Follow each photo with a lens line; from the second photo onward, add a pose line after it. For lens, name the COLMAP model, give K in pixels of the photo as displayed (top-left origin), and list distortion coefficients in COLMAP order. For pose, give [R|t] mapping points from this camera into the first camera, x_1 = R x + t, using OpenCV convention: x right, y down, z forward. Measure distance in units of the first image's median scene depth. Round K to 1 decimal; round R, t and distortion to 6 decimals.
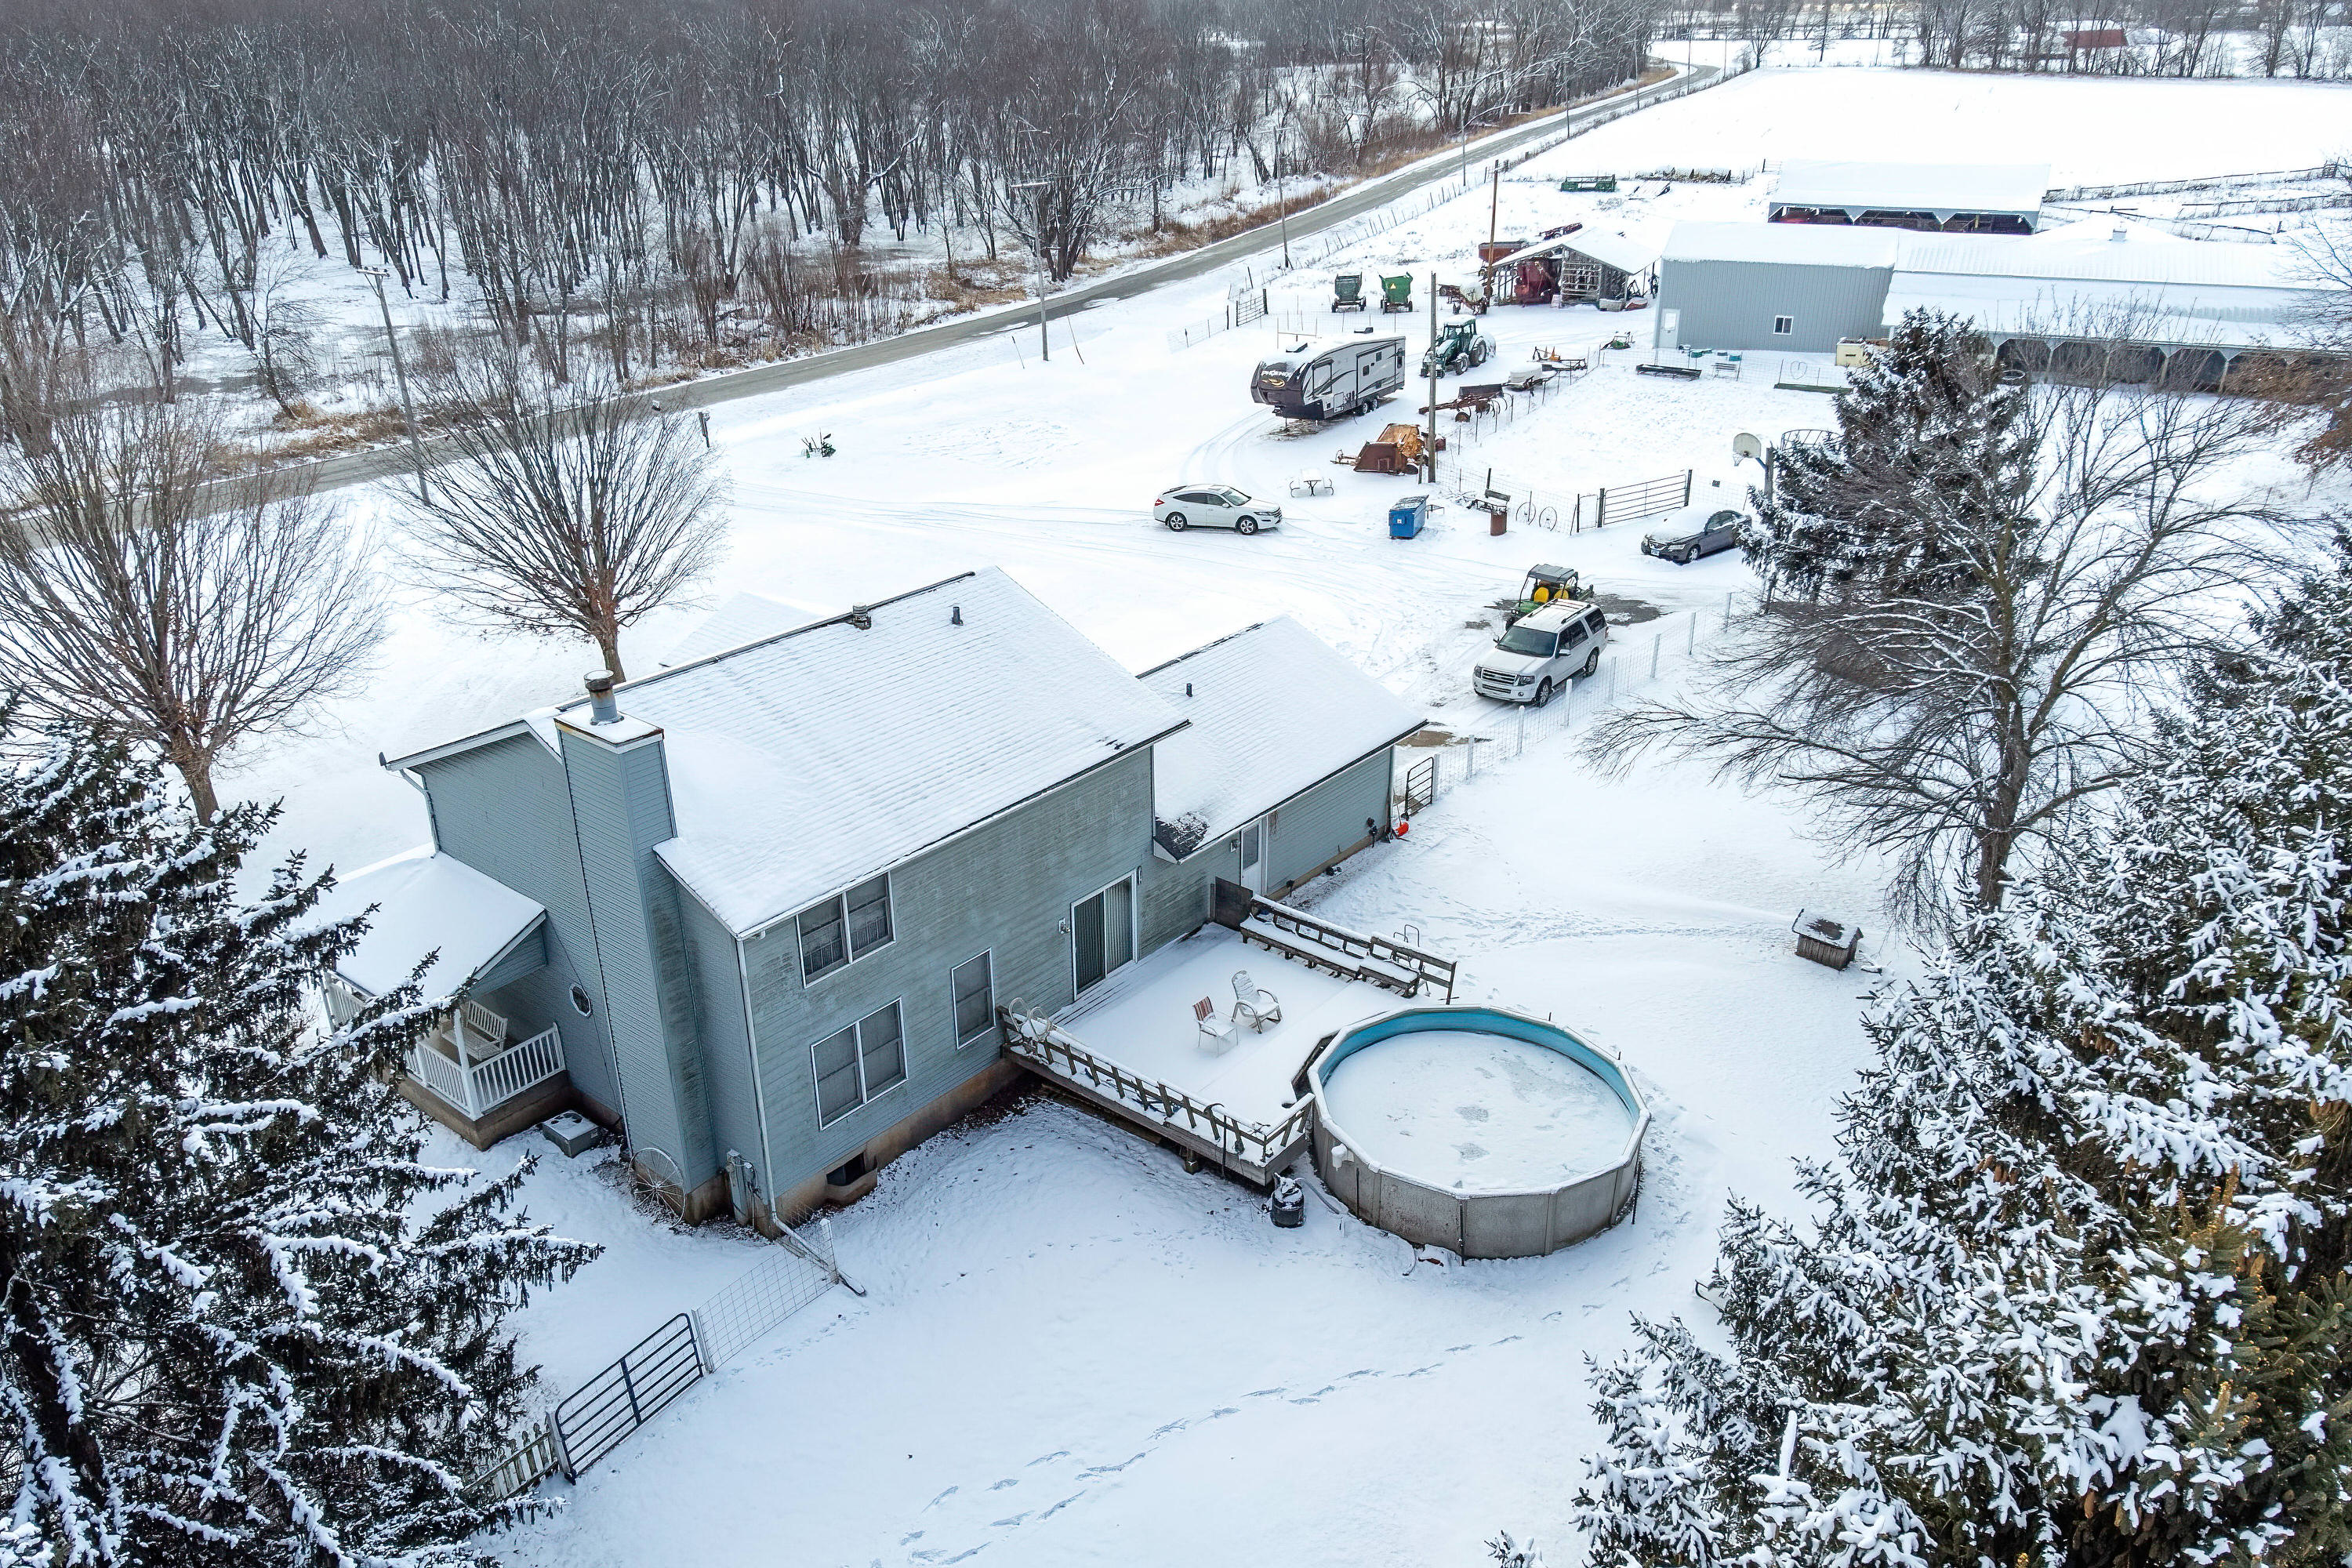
lens RADIAL K [[1746.6, 0, 1185.6], [0, 1746.6, 797.1], [0, 0, 1]] dist [0.005080, 0.015183]
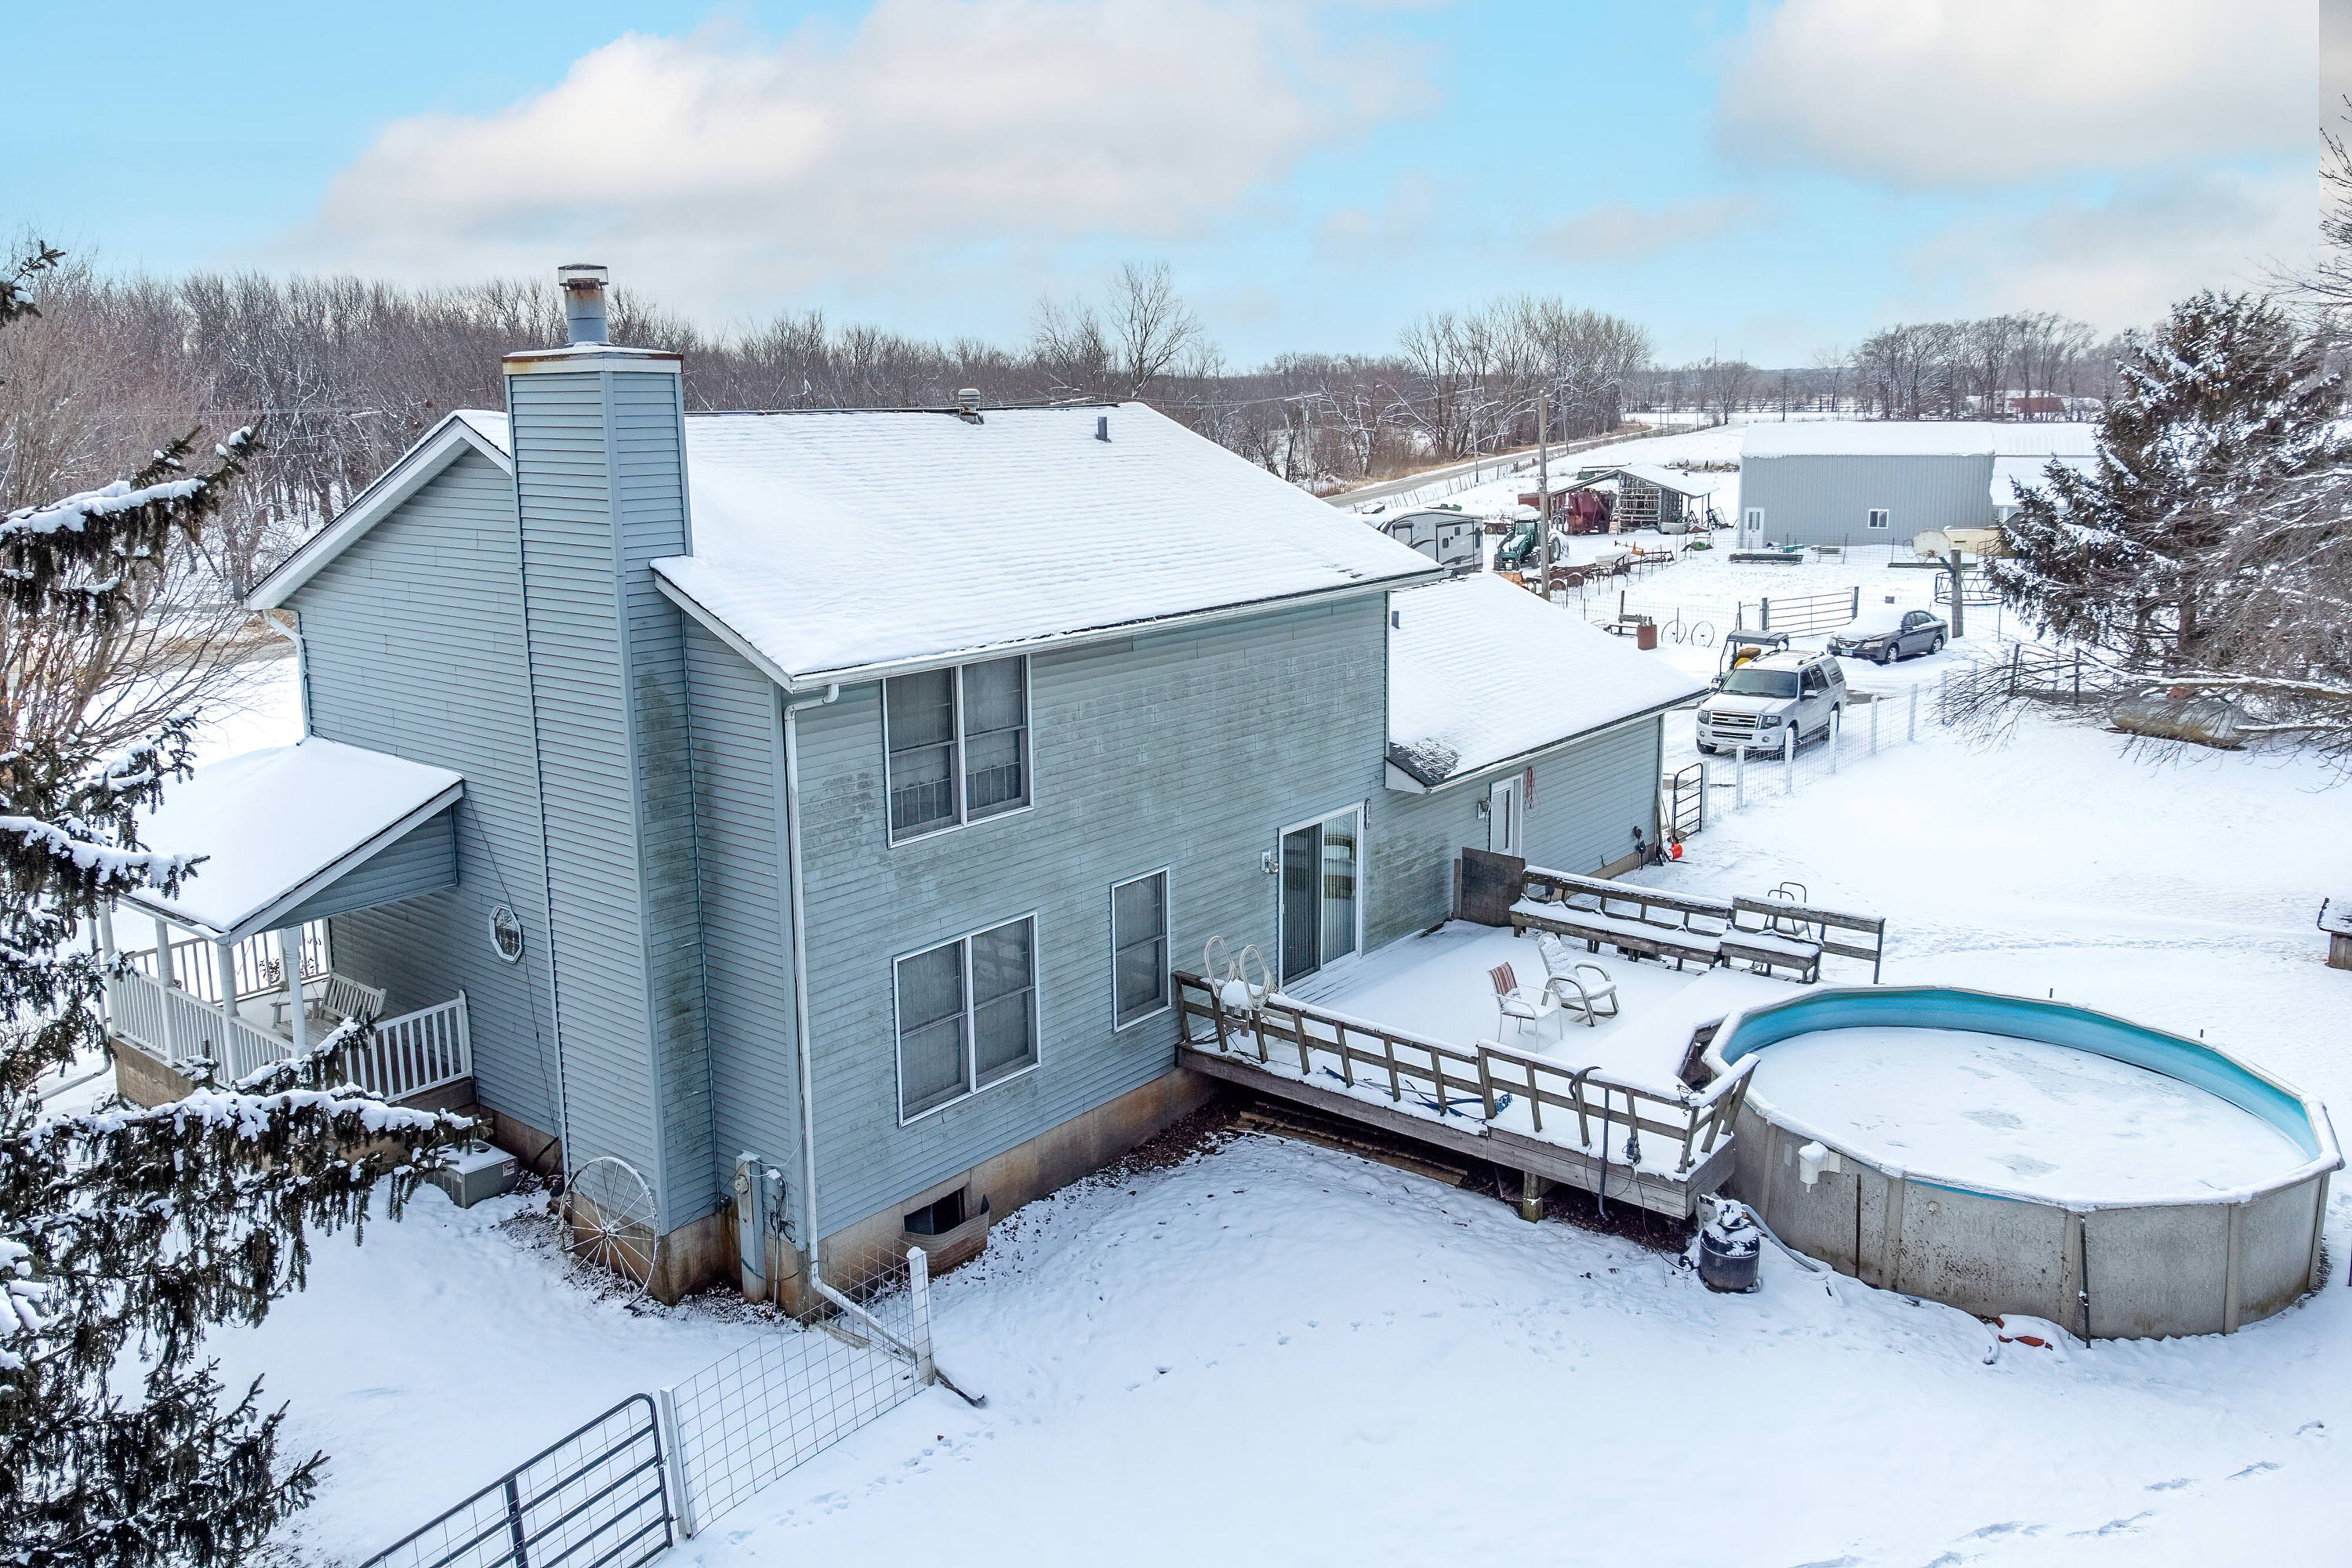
lens RADIAL K [[1746.6, 0, 1177.8], [0, 1746.6, 686.7], [0, 0, 1]] dist [0.005080, 0.015183]
pose [[0.999980, -0.005840, 0.002437, -0.114331], [0.006276, 0.964549, -0.263828, 0.197054], [-0.000810, 0.263838, 0.964567, 0.393814]]
